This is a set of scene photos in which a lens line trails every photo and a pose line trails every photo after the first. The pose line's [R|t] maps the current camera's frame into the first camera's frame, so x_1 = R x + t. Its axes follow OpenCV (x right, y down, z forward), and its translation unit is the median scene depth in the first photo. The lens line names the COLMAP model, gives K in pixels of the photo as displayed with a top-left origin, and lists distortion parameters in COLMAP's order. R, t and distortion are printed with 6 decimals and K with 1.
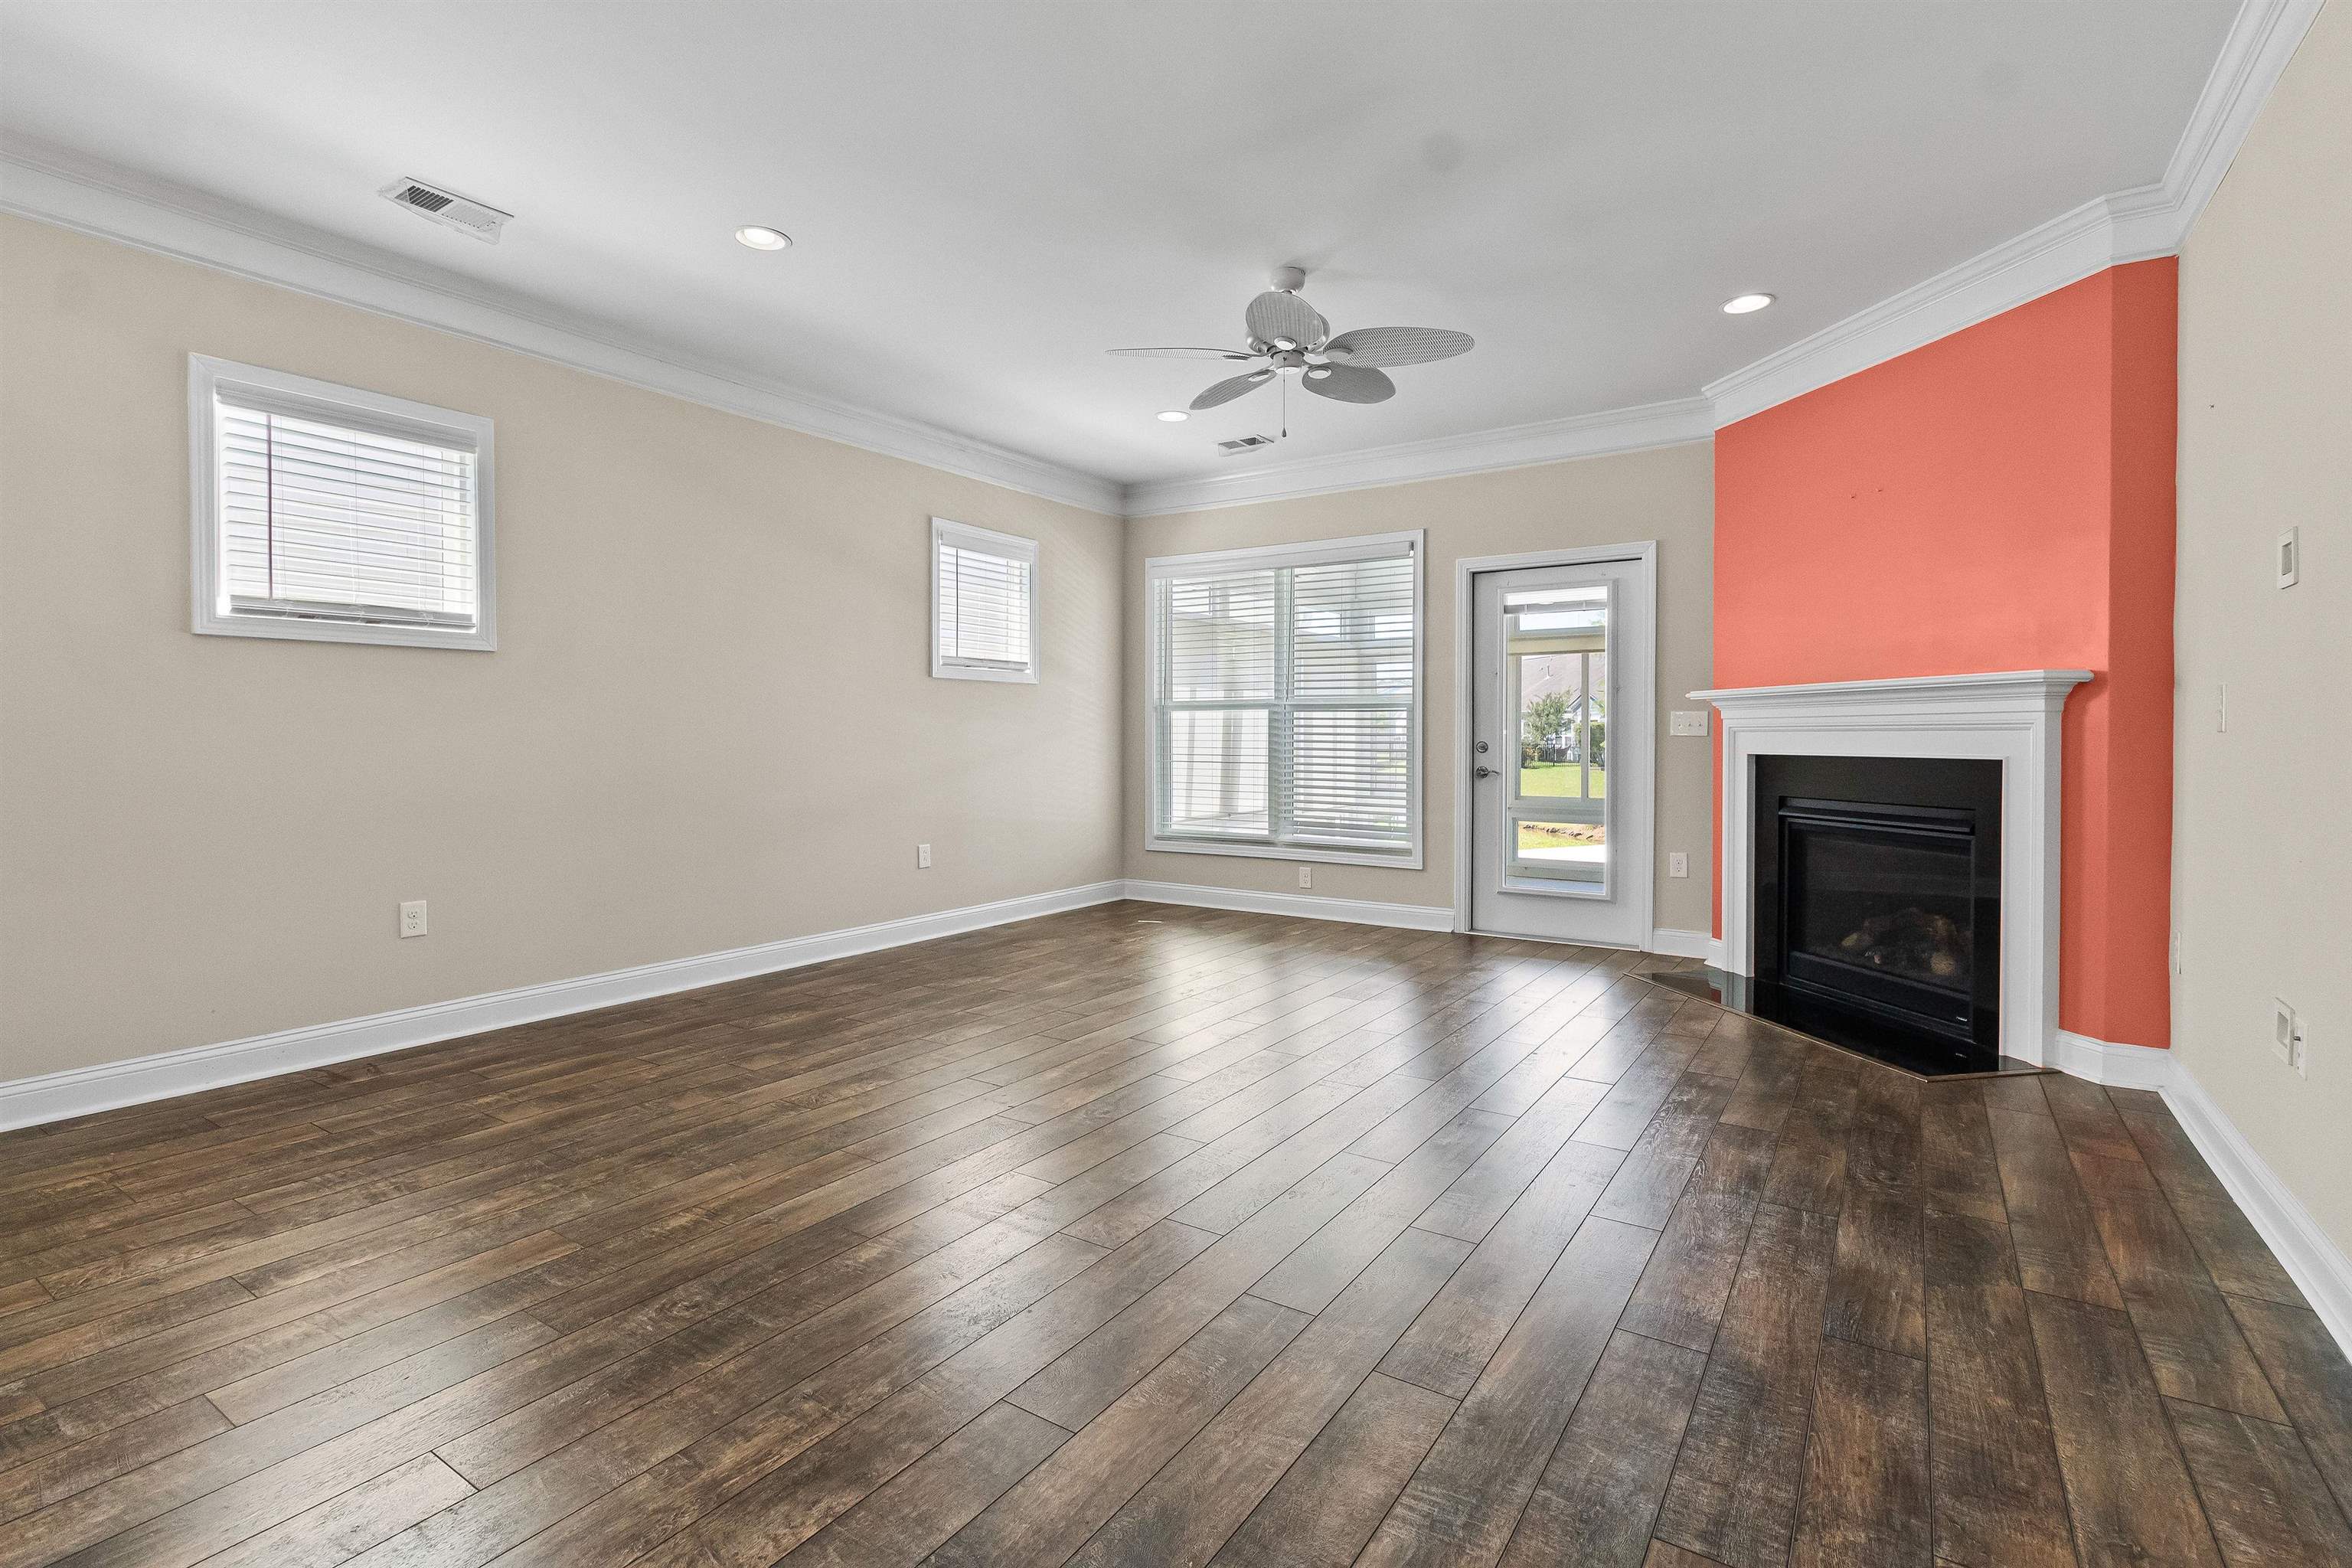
lens RADIAL K [[1084.7, 0, 1175.6], [0, 1084.7, 748.1], [0, 0, 1]] dist [-0.001186, 0.000291]
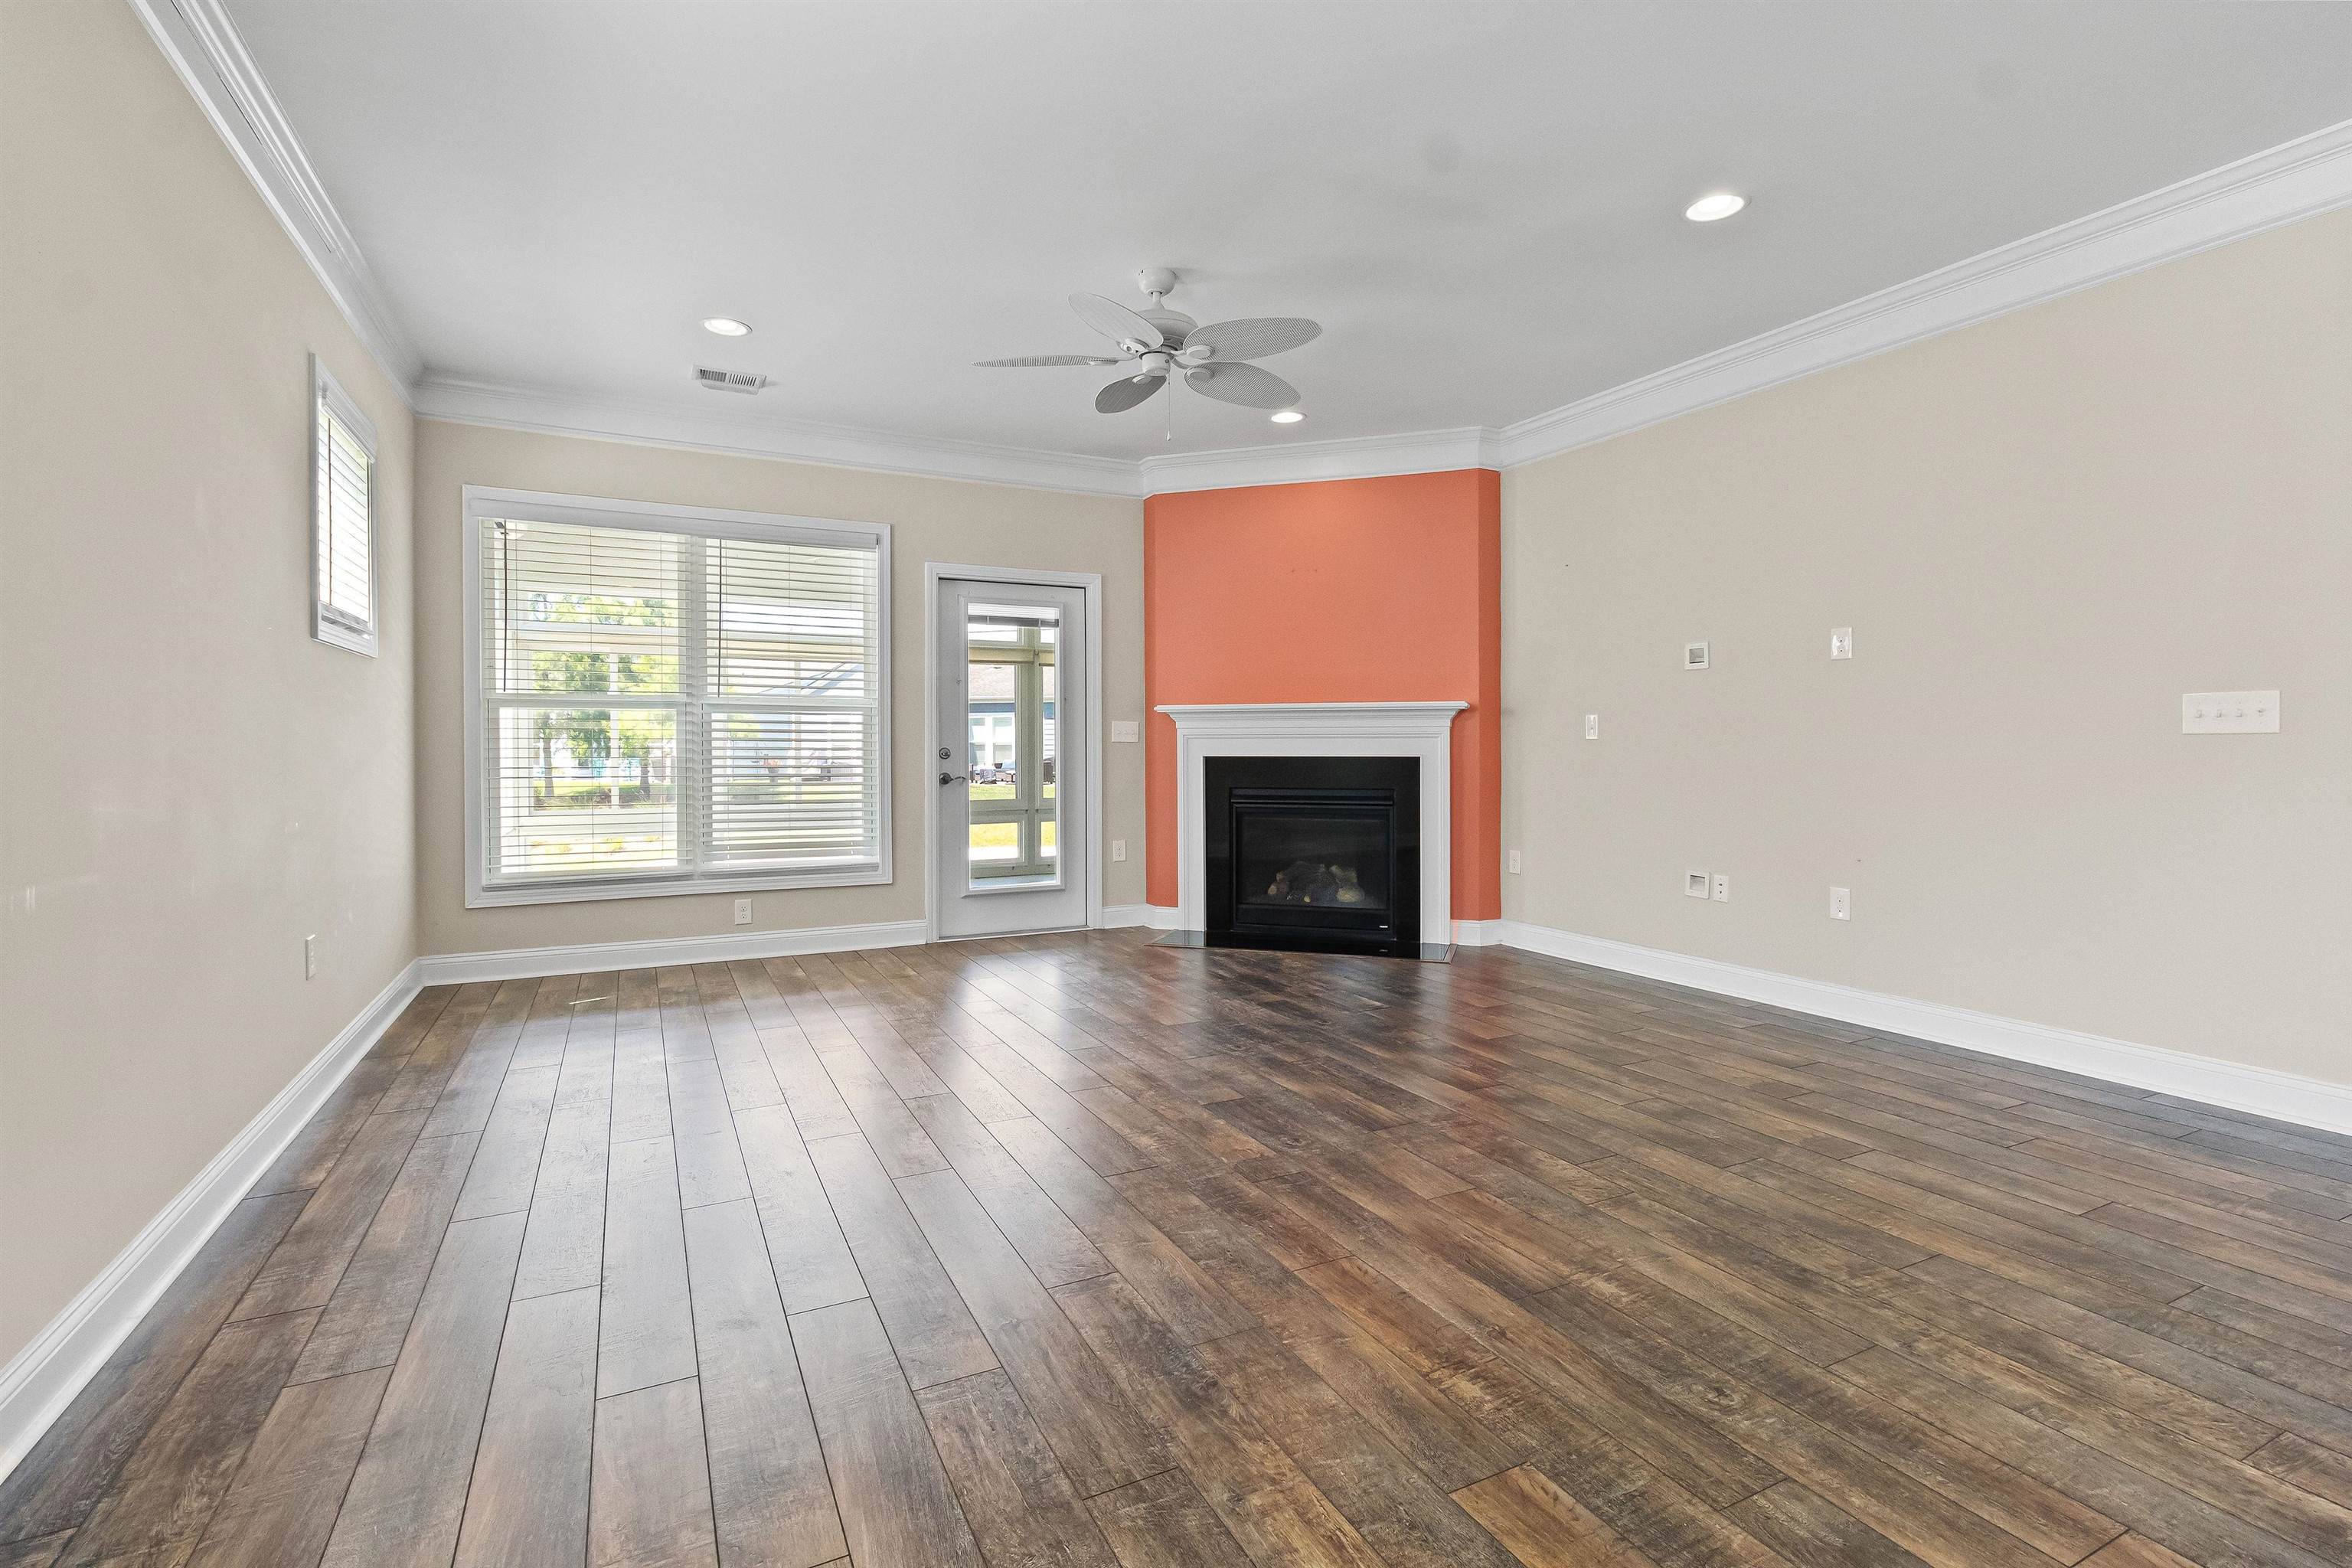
lens RADIAL K [[1084.7, 0, 1175.6], [0, 1084.7, 748.1], [0, 0, 1]] dist [-0.001186, 0.000291]
pose [[0.492225, -0.004968, 0.870454, -0.687040], [0.011296, 0.999936, -0.000681, -0.004127], [-0.870395, 0.010168, 0.492249, 0.457781]]
